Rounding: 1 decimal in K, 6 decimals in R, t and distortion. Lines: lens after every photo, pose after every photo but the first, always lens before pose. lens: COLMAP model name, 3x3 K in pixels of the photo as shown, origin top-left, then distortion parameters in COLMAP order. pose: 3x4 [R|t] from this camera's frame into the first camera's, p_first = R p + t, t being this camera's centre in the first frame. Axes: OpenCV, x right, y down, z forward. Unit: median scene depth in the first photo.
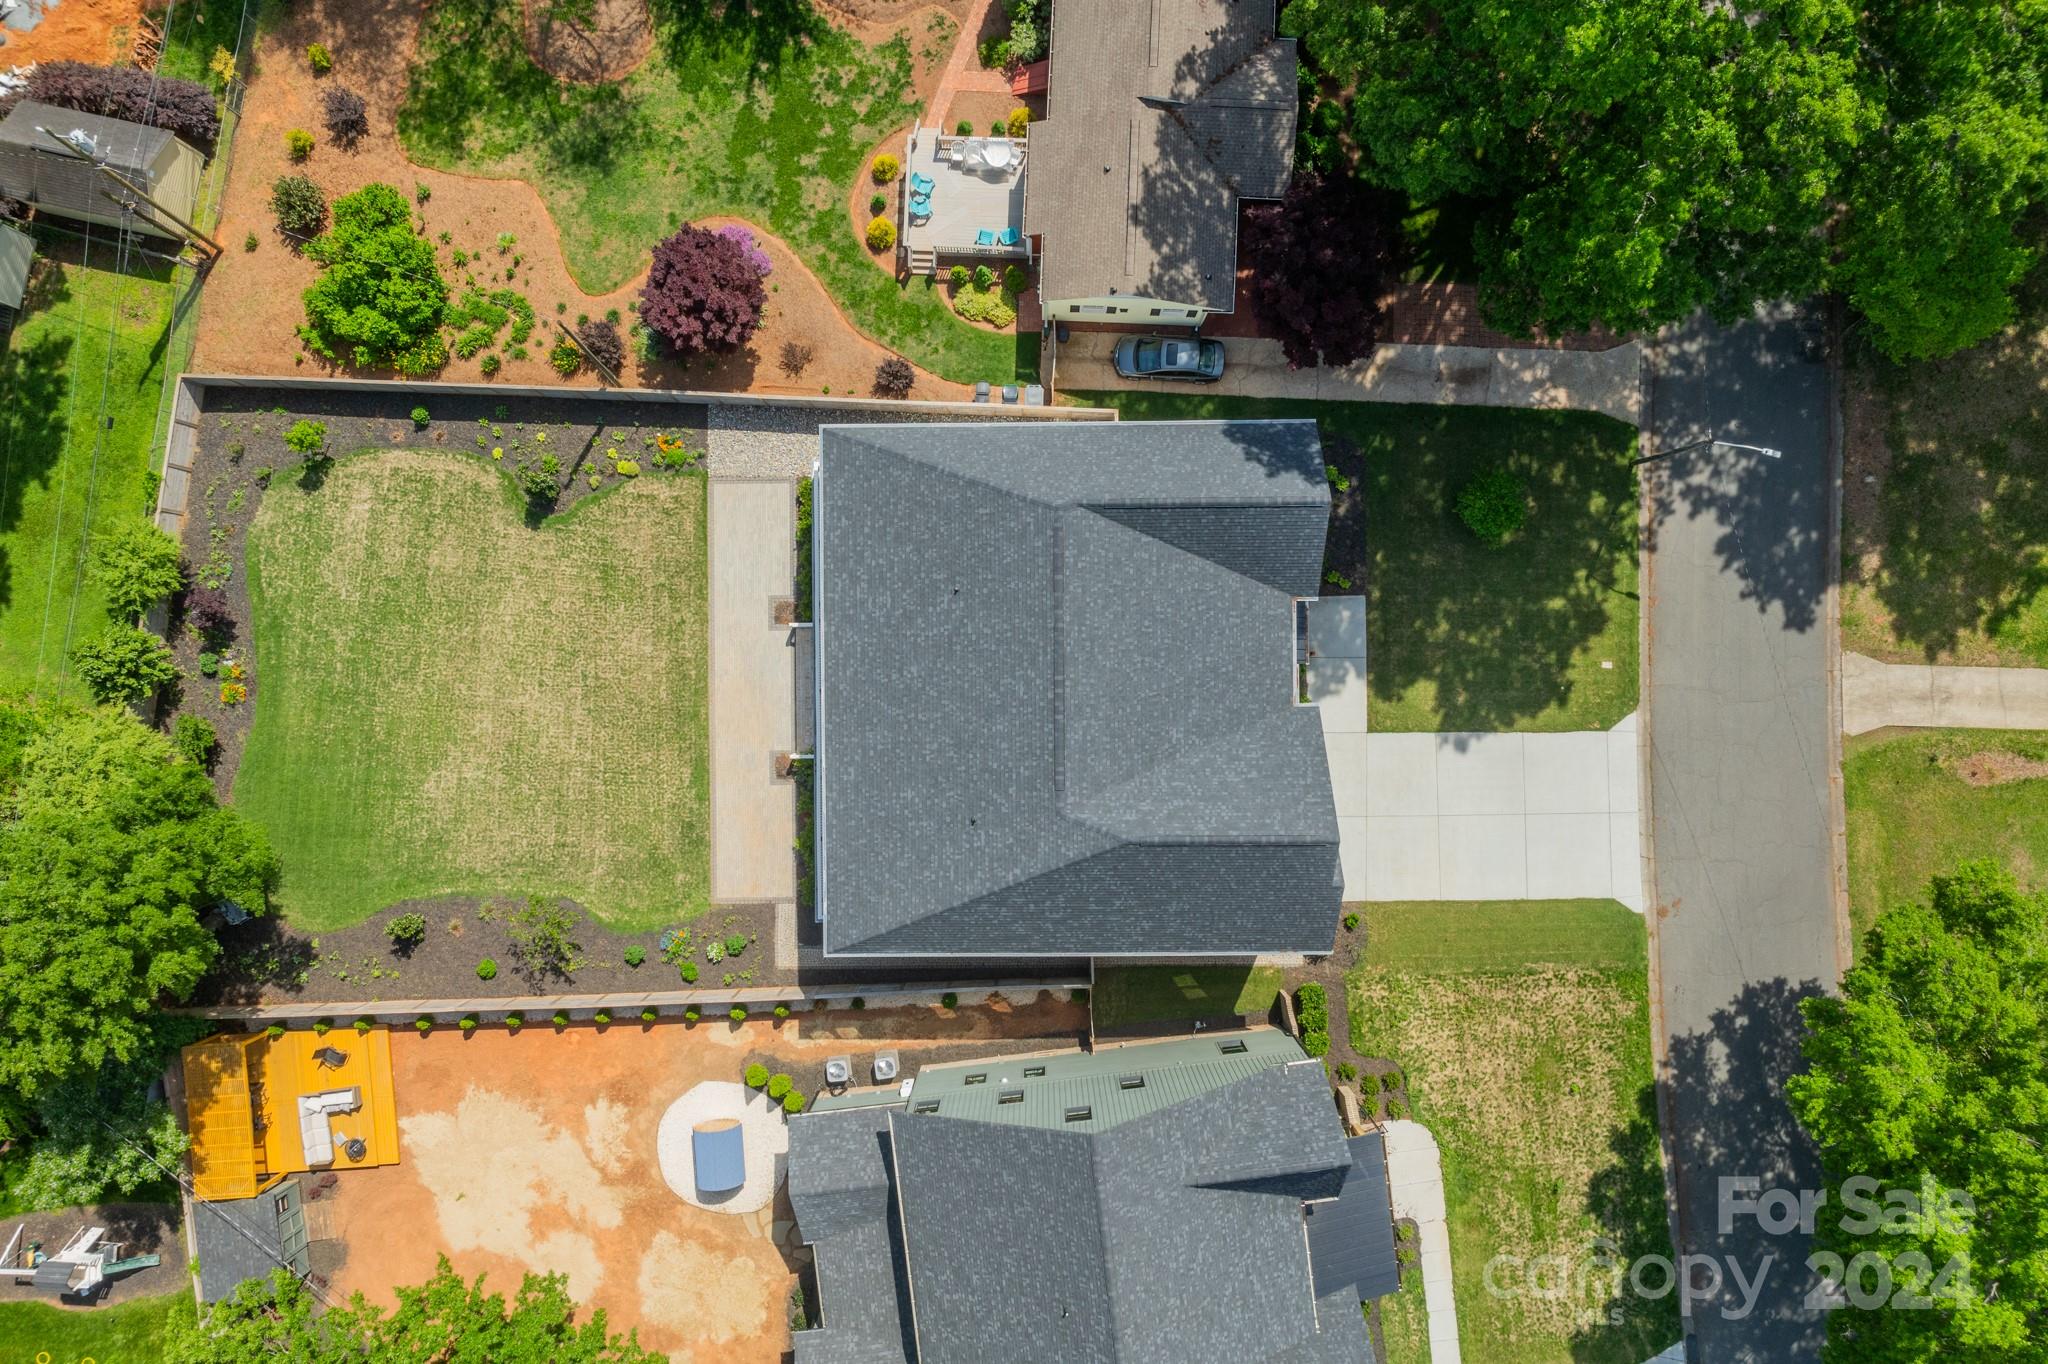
lens RADIAL K [[1421.8, 0, 1023.2], [0, 1421.8, 691.7], [0, 0, 1]] dist [-0.038716, 0.001206]
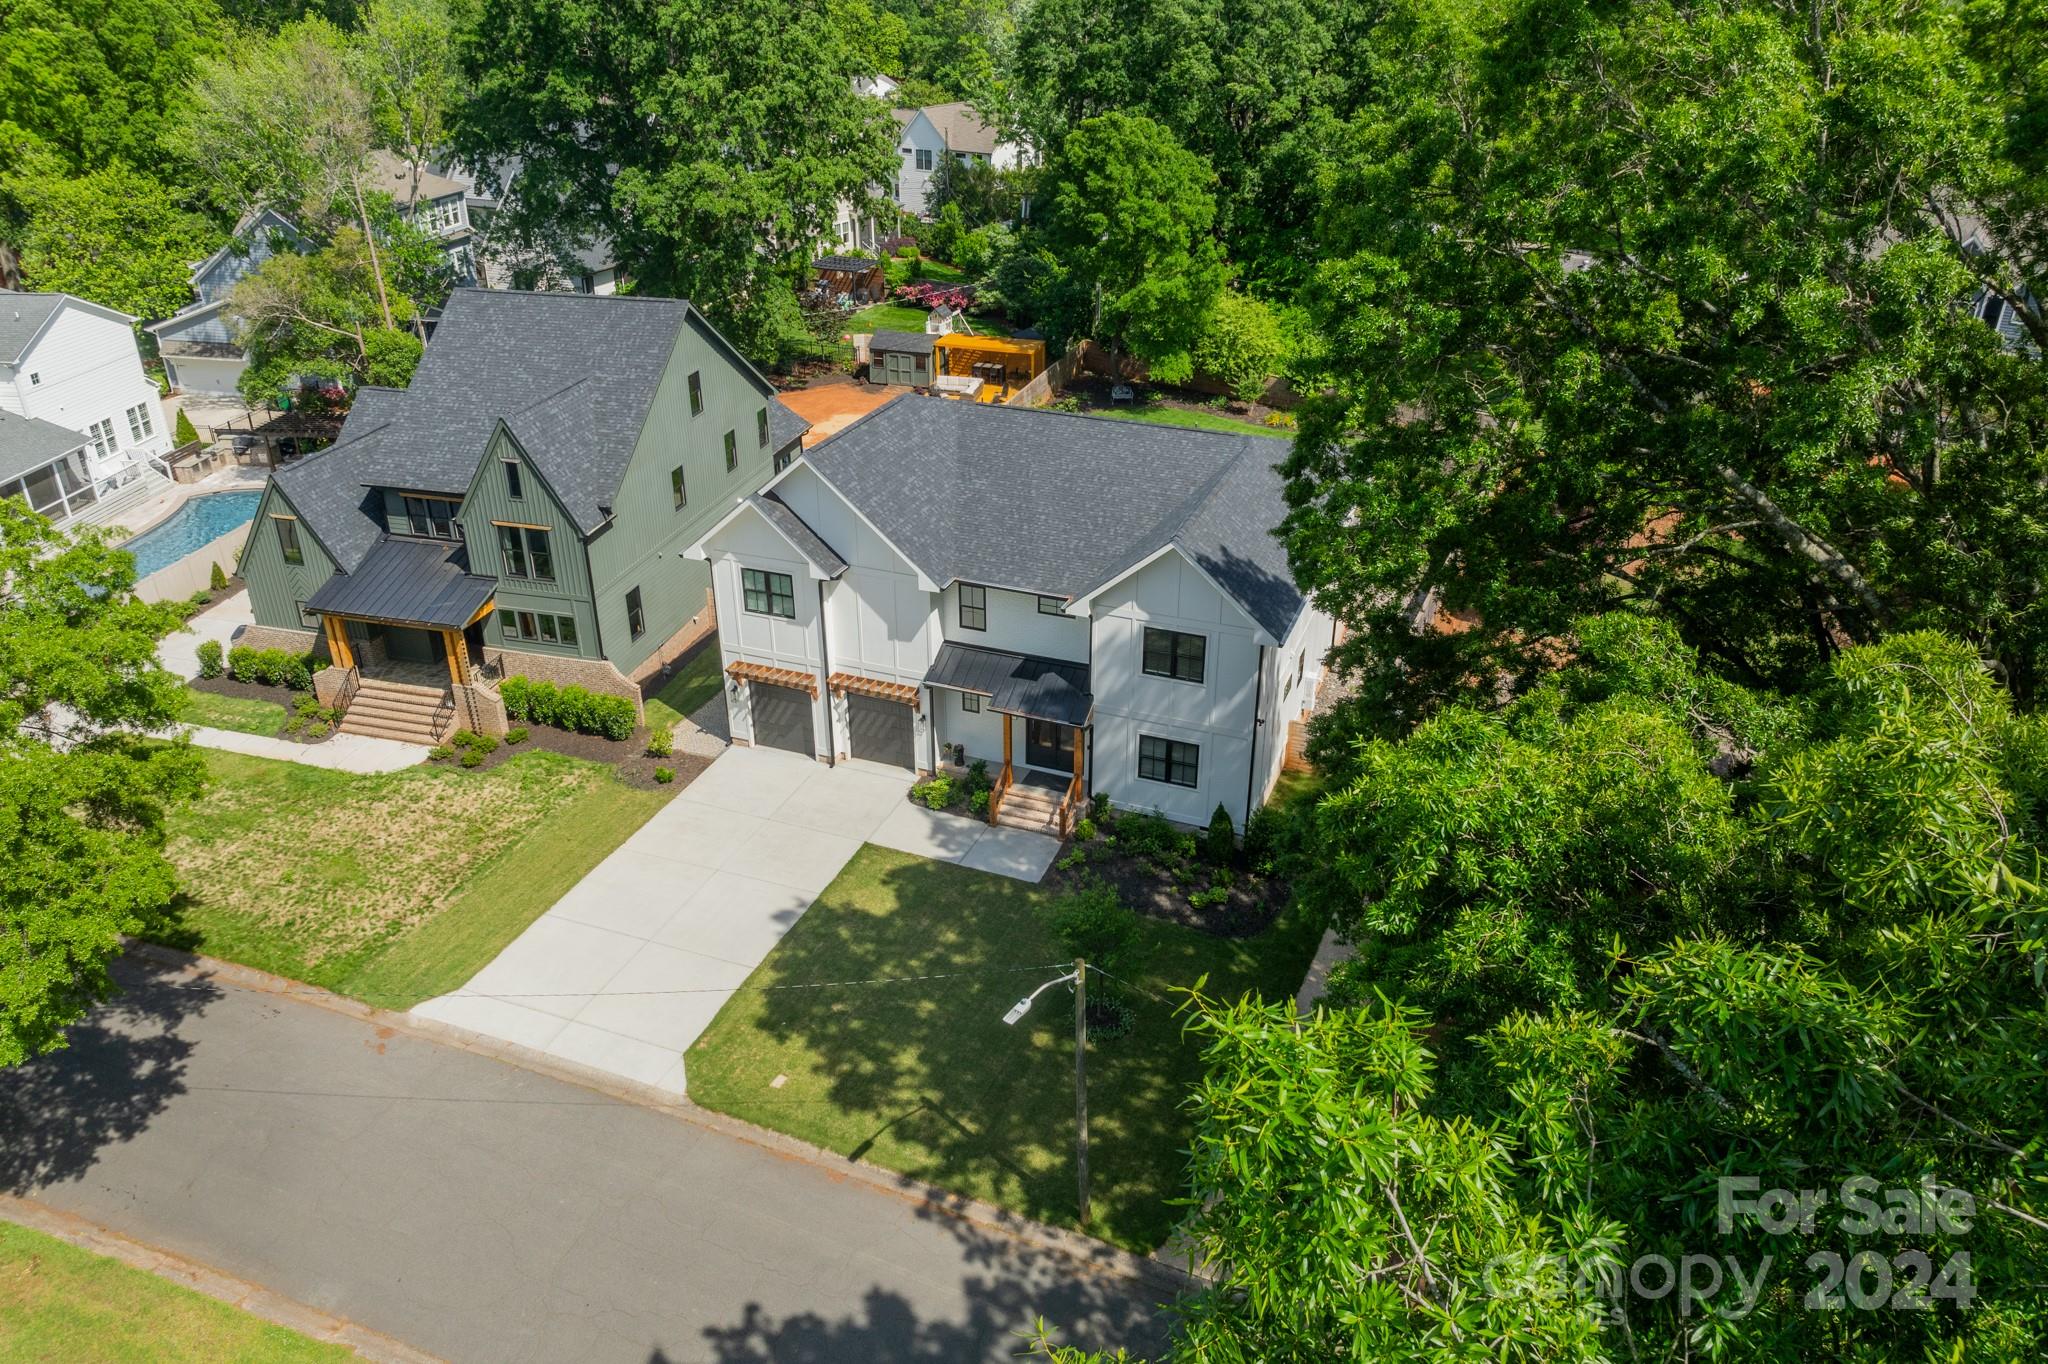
lens RADIAL K [[1421.8, 0, 1031.5], [0, 1421.8, 684.0], [0, 0, 1]] dist [-0.038716, 0.001206]
pose [[-0.368245, 0.430519, -0.824044, 0.788855], [-0.929723, -0.167431, 0.327996, -0.283031], [0.003238, 0.886916, 0.461920, 0.578935]]
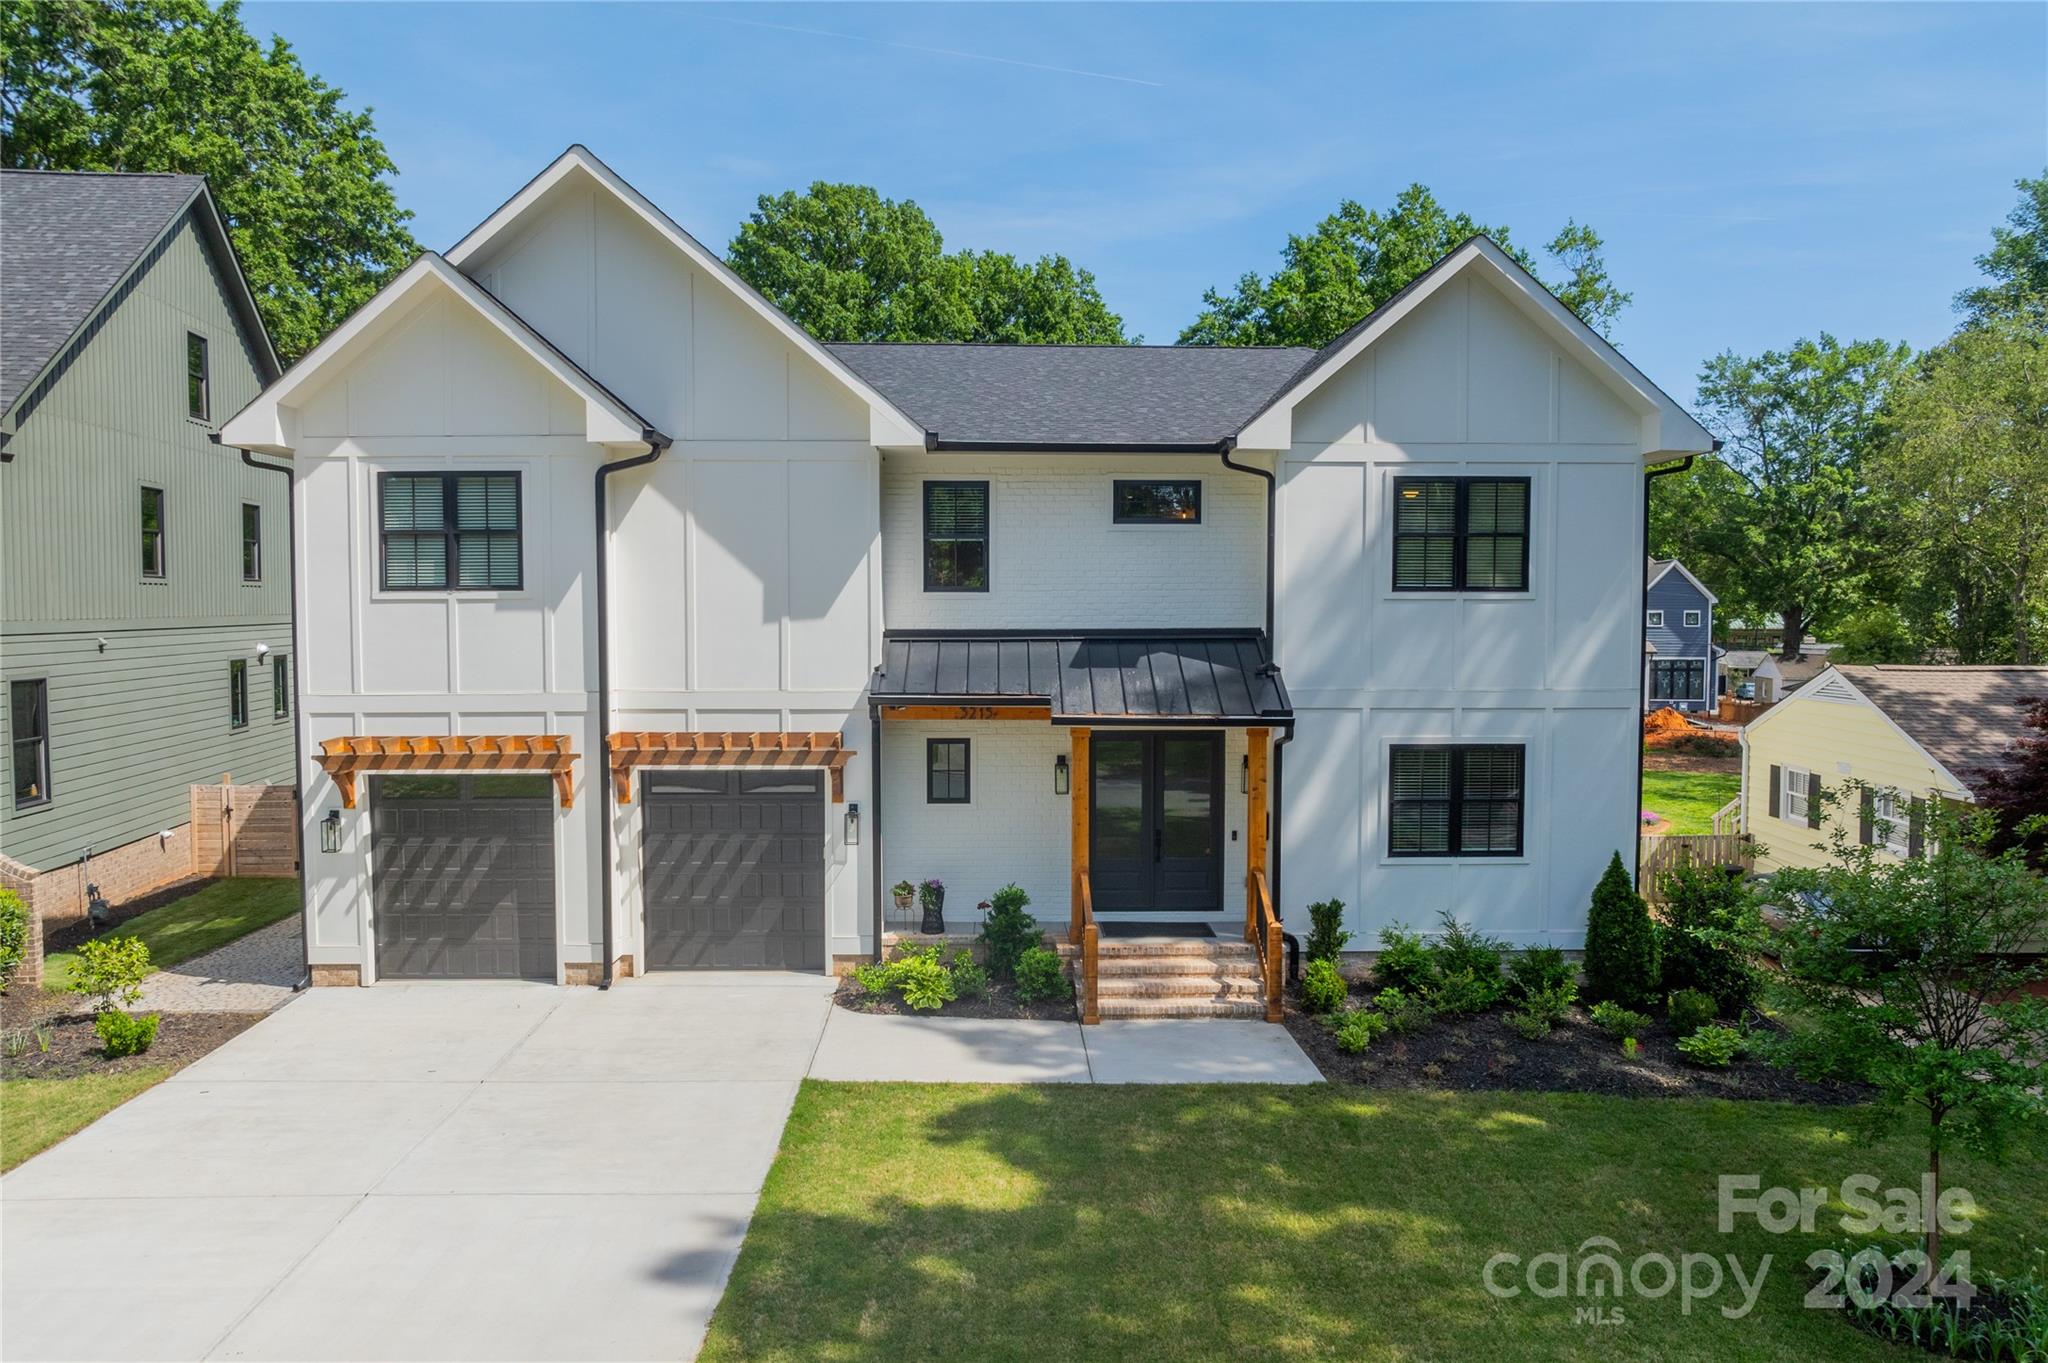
lens RADIAL K [[1421.8, 0, 1008.0], [0, 1421.8, 674.0], [0, 0, 1]] dist [-0.038716, 0.001206]
pose [[0.013054, 0.053600, -0.998477, 0.491913], [-0.999899, 0.006230, -0.012738, -0.001908], [0.005538, 0.998543, 0.053675, 0.912207]]
